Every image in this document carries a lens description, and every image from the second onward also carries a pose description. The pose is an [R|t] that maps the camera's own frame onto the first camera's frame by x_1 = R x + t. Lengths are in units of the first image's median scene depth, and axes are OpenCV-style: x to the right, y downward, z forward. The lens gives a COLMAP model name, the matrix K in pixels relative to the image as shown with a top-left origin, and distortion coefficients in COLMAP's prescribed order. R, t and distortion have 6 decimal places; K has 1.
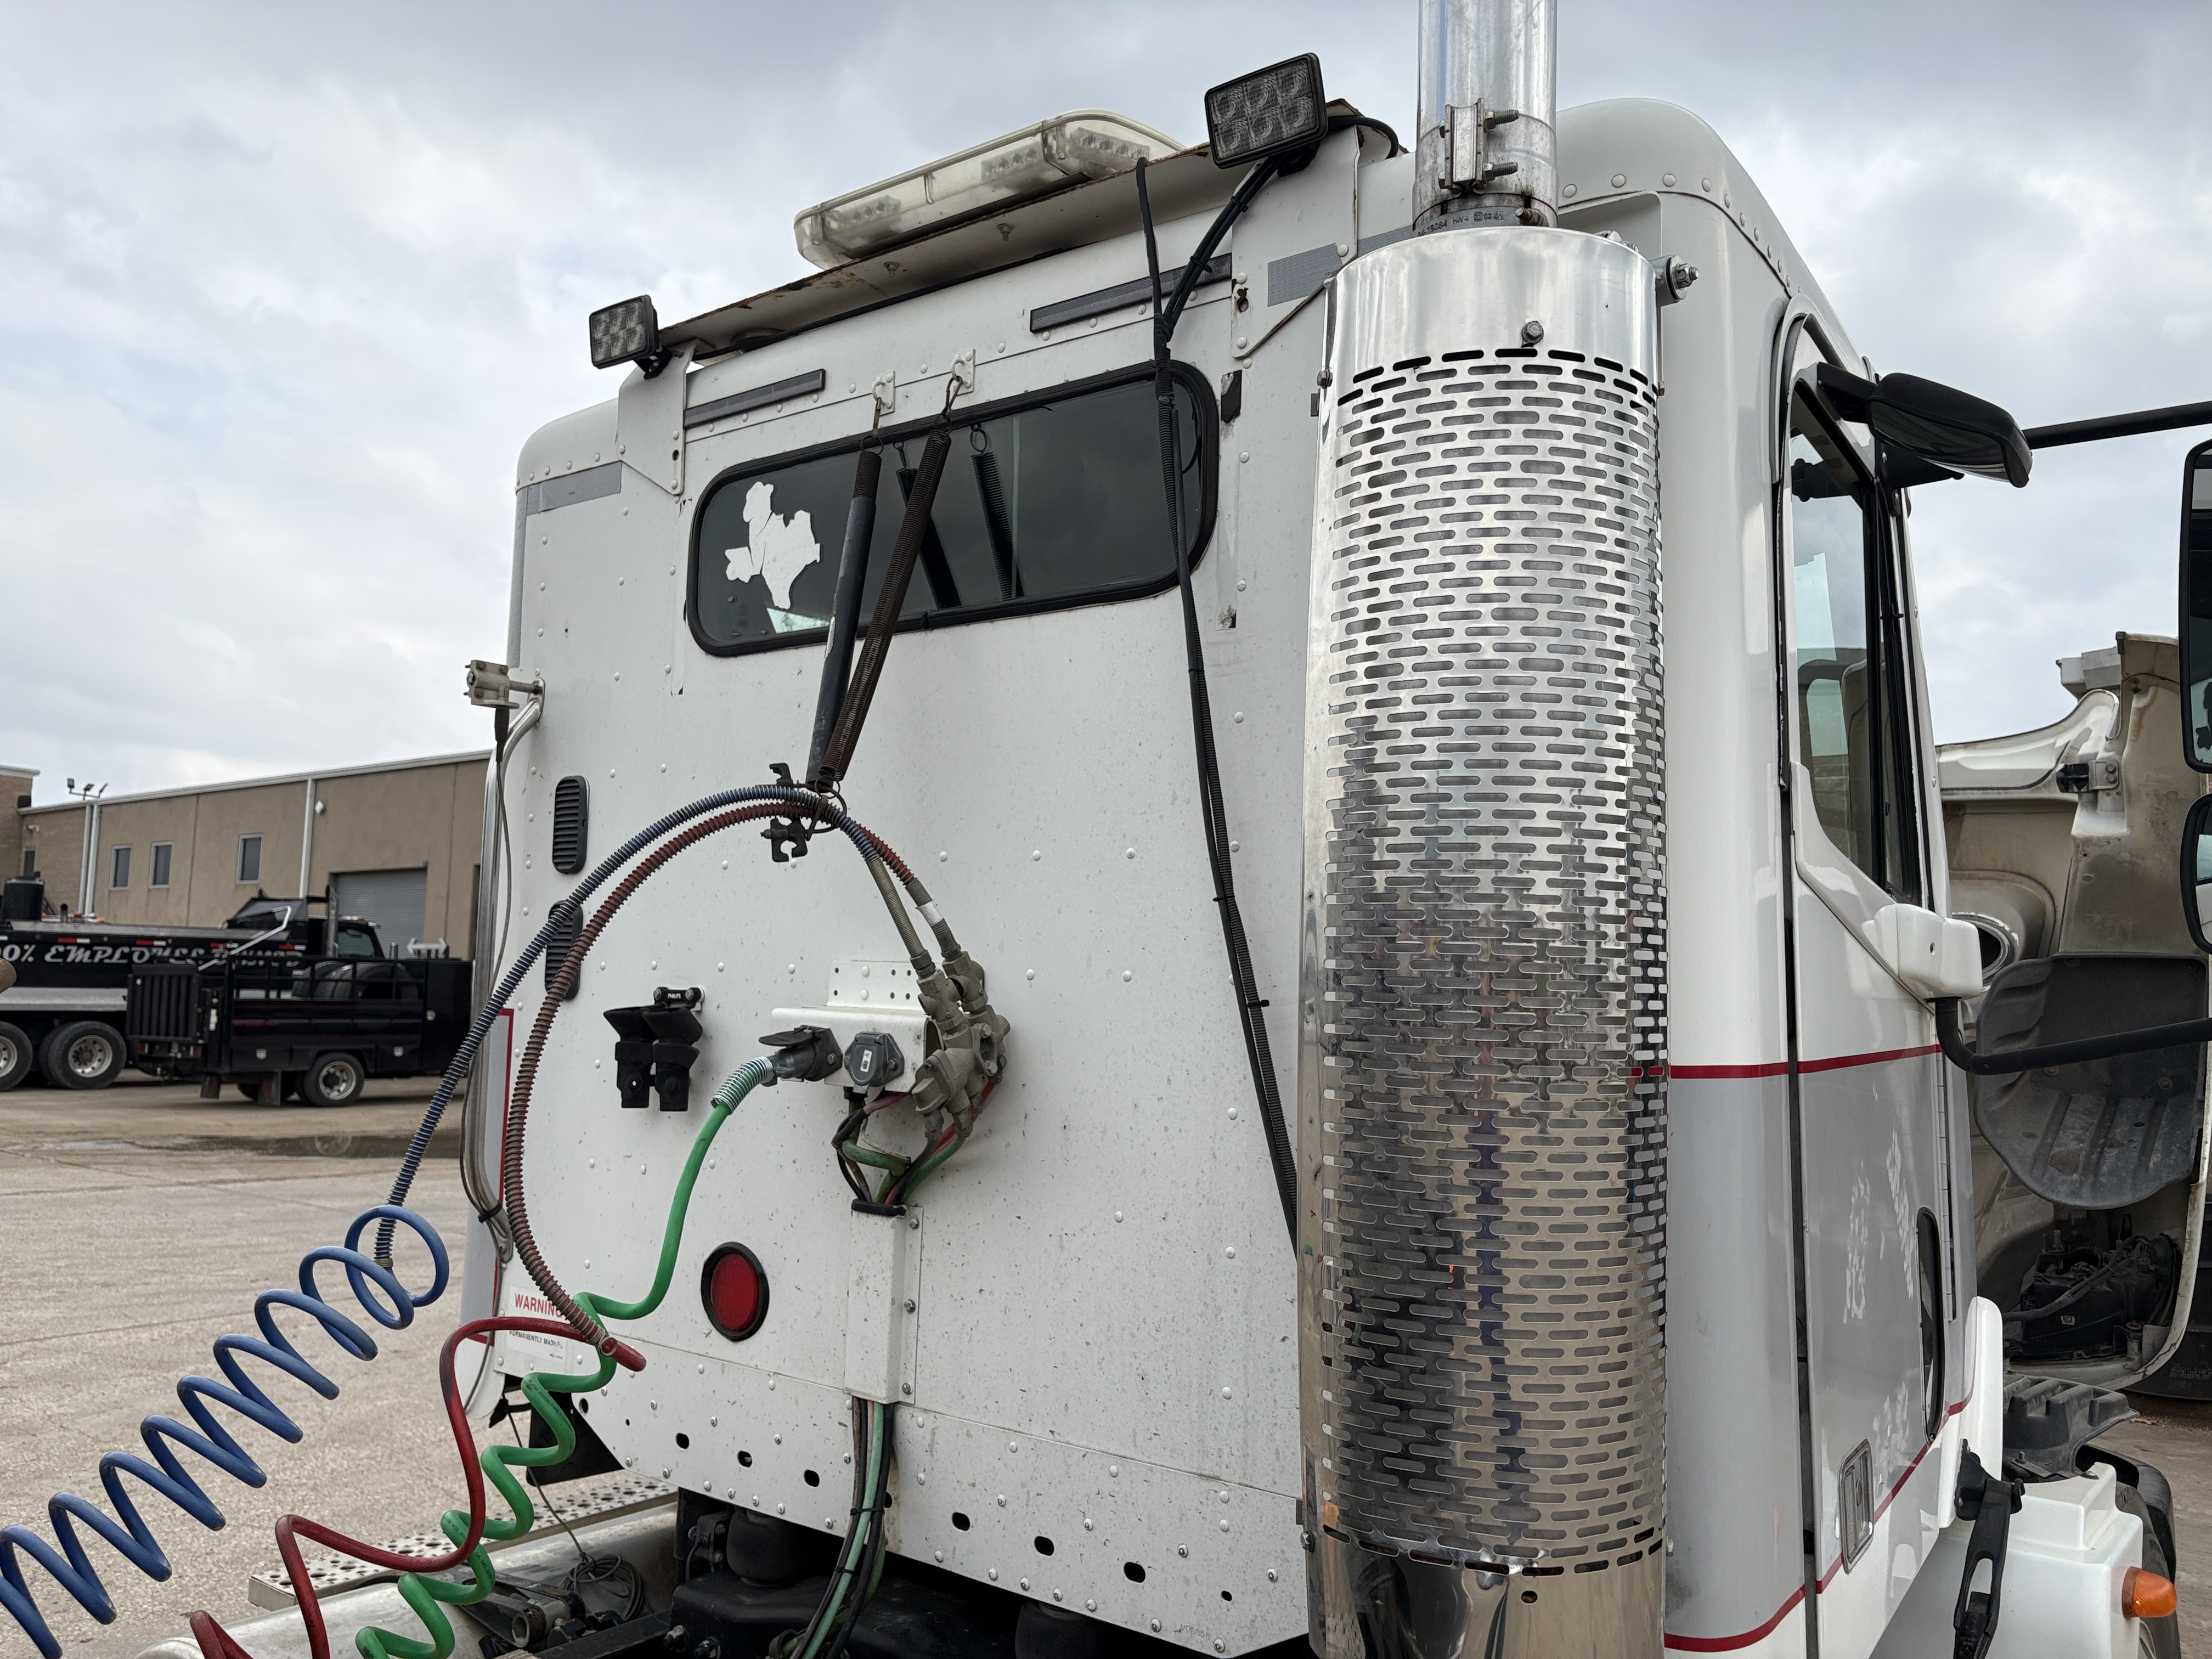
lens RADIAL K [[1670.6, 0, 1093.7], [0, 1670.6, 826.3], [0, 0, 1]] dist [0.044544, -0.056989]
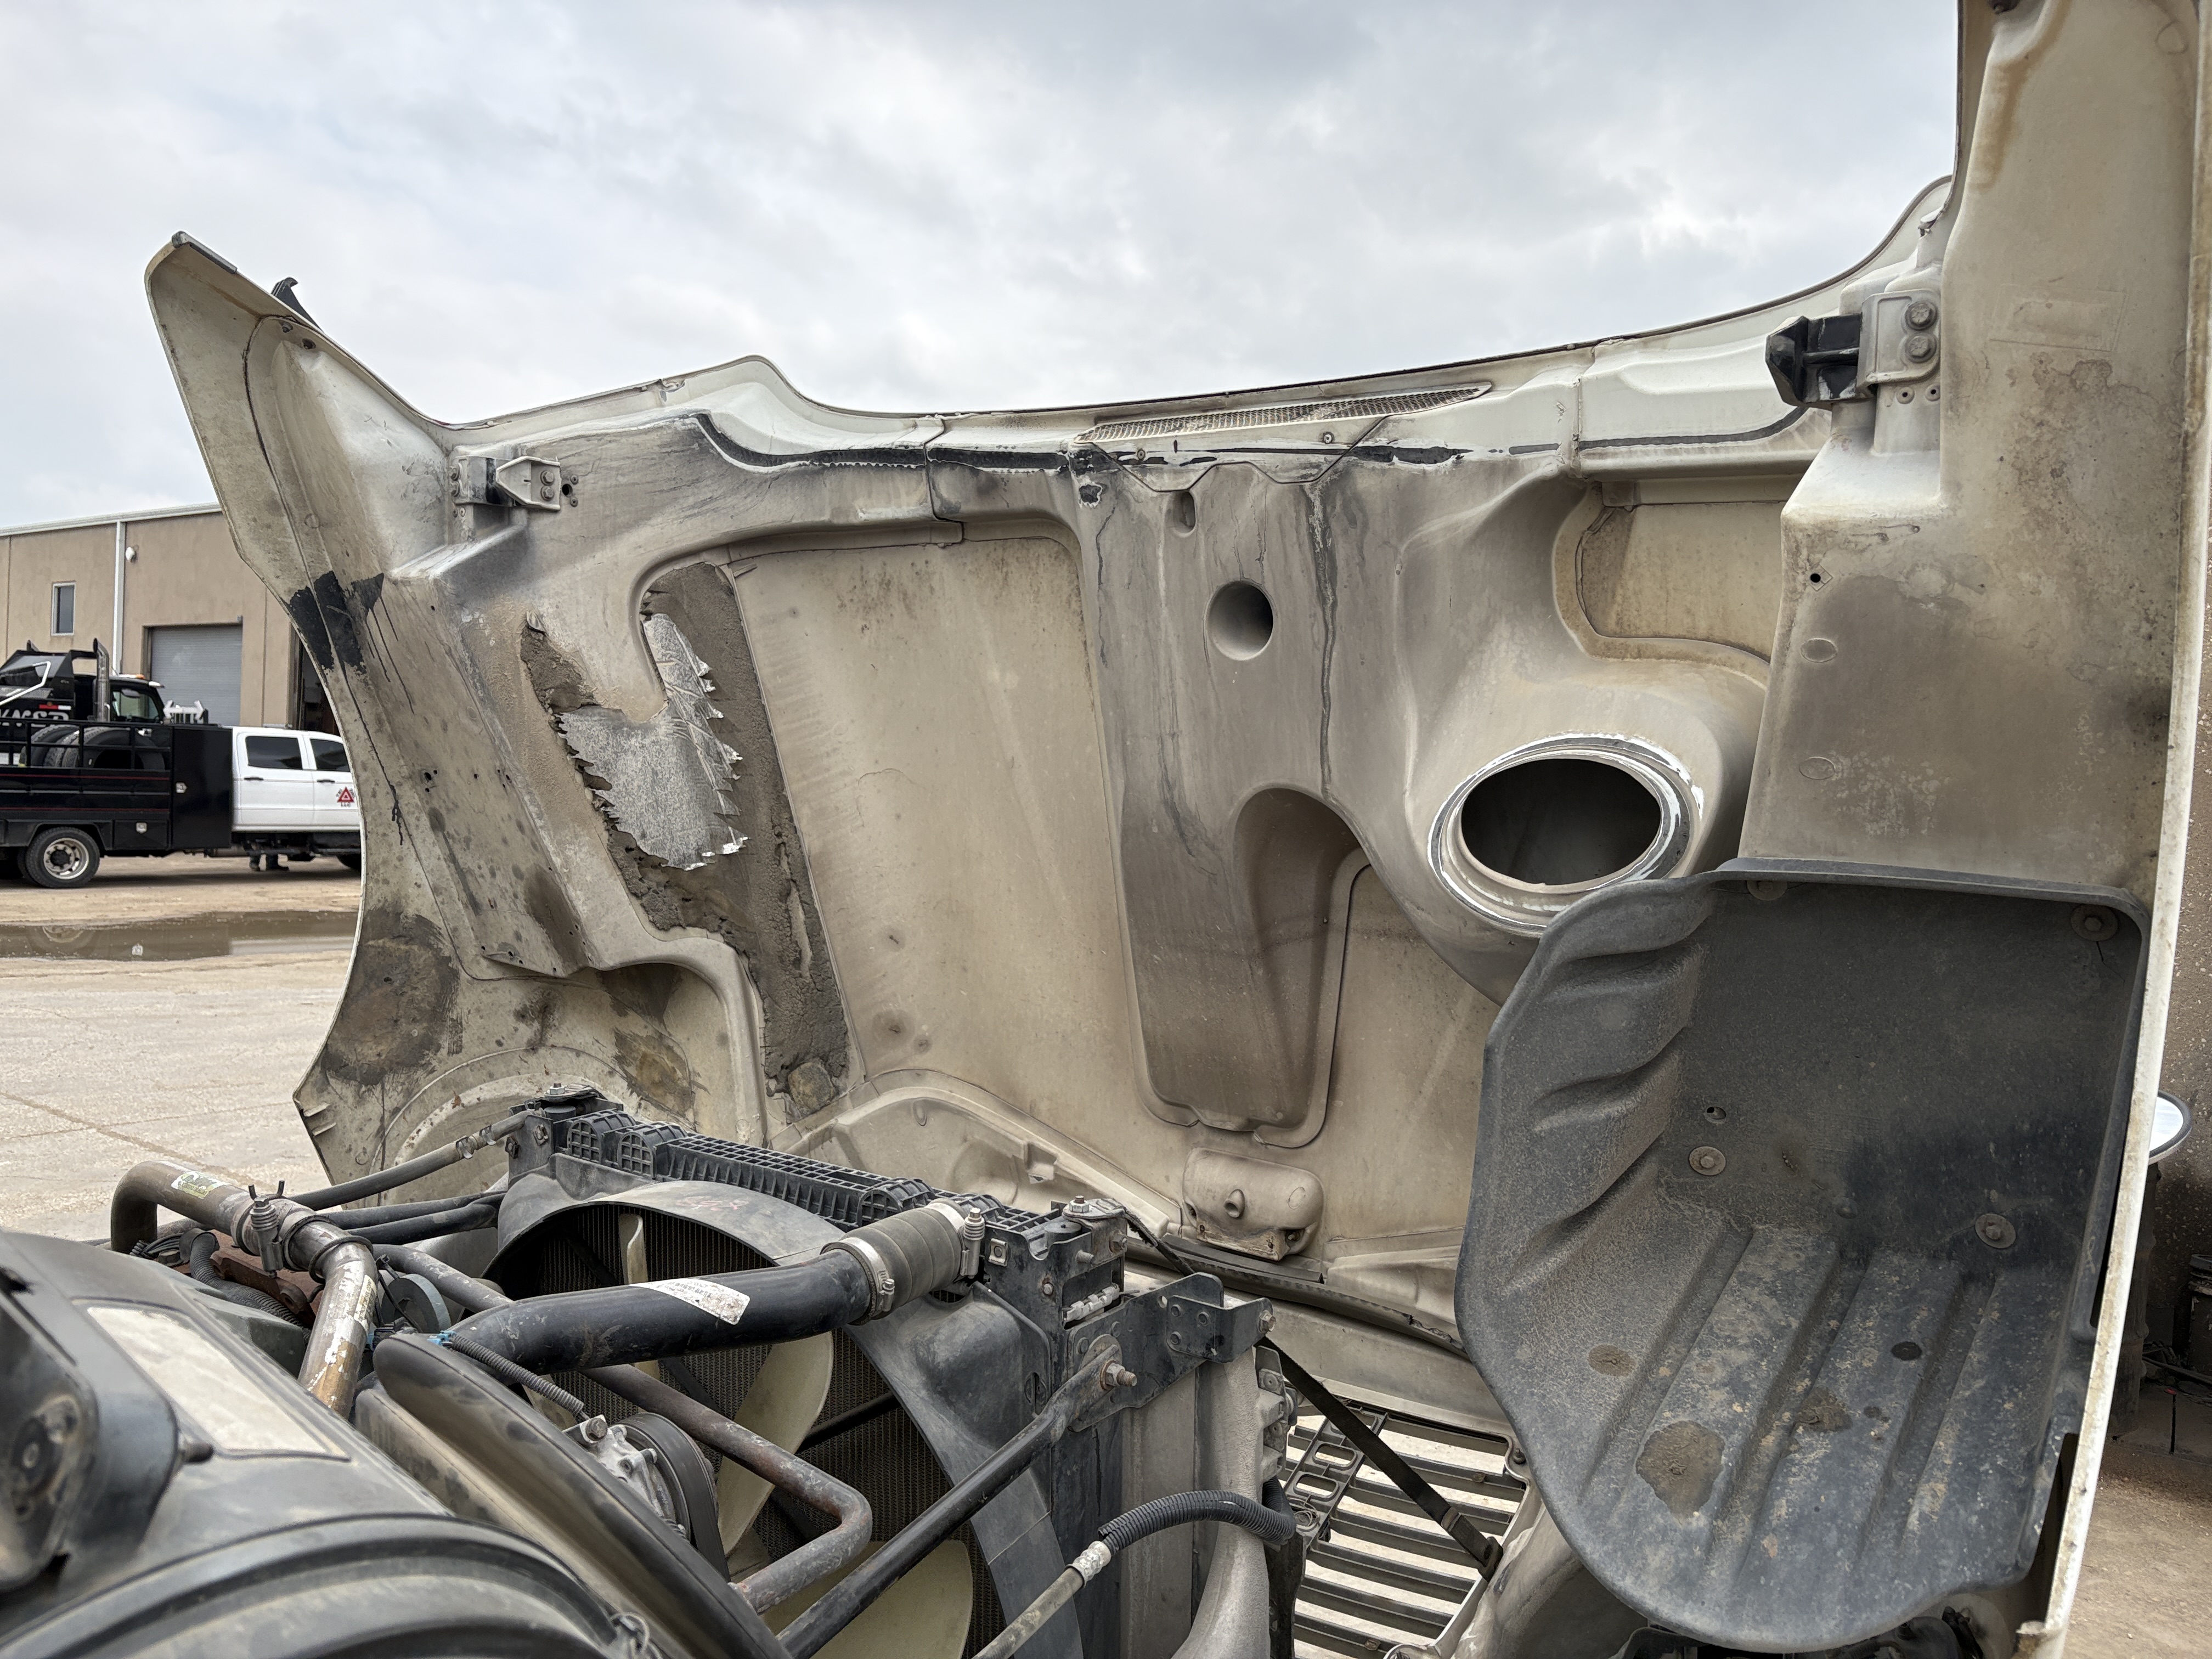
lens RADIAL K [[1670.6, 0, 1096.0], [0, 1670.6, 831.8], [0, 0, 1]] dist [0.044544, -0.056989]
pose [[0.999451, 0.021233, 0.025438, 0.428011], [-0.024465, 0.990632, 0.134346, 0.024797], [-0.022347, -0.134895, 0.990608, 0.651323]]
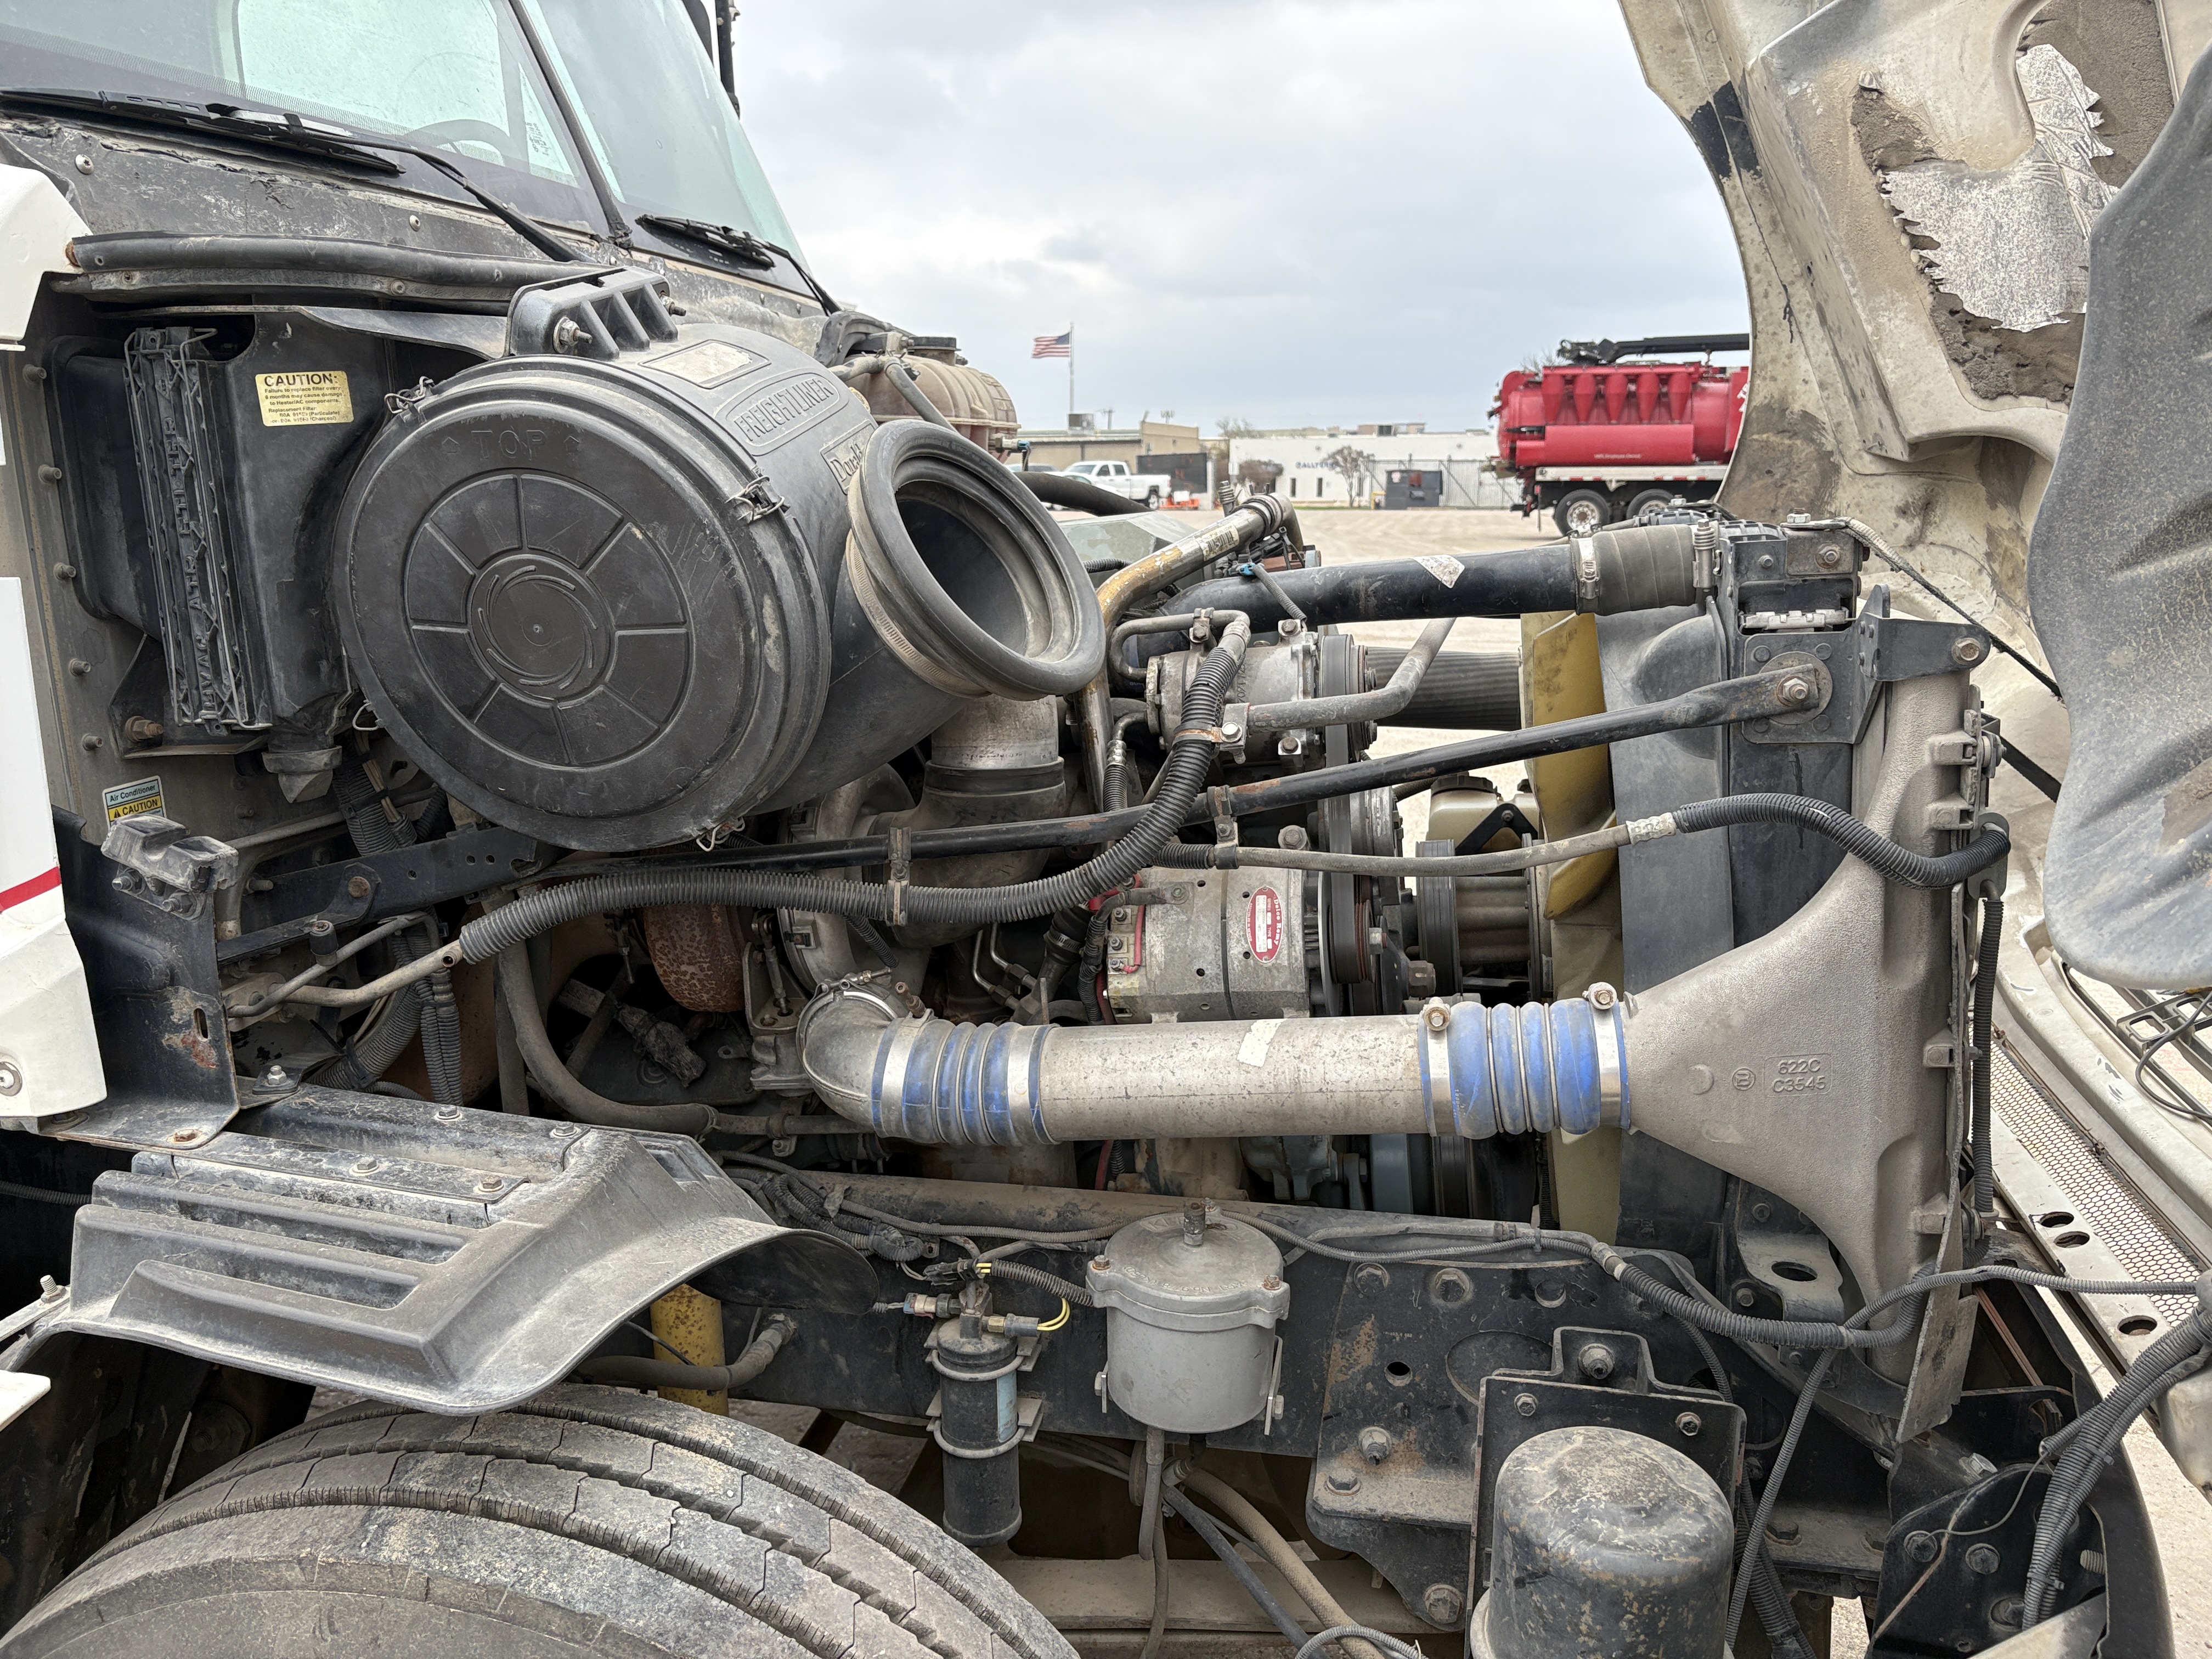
lens RADIAL K [[1670.6, 0, 1107.5], [0, 1670.6, 830.5], [0, 0, 1]] dist [0.044544, -0.056989]
pose [[0.450783, 0.161603, -0.877883, 0.695152], [0.115814, 0.964574, 0.237031, 0.123103], [0.885088, -0.208521, 0.416098, 0.724487]]
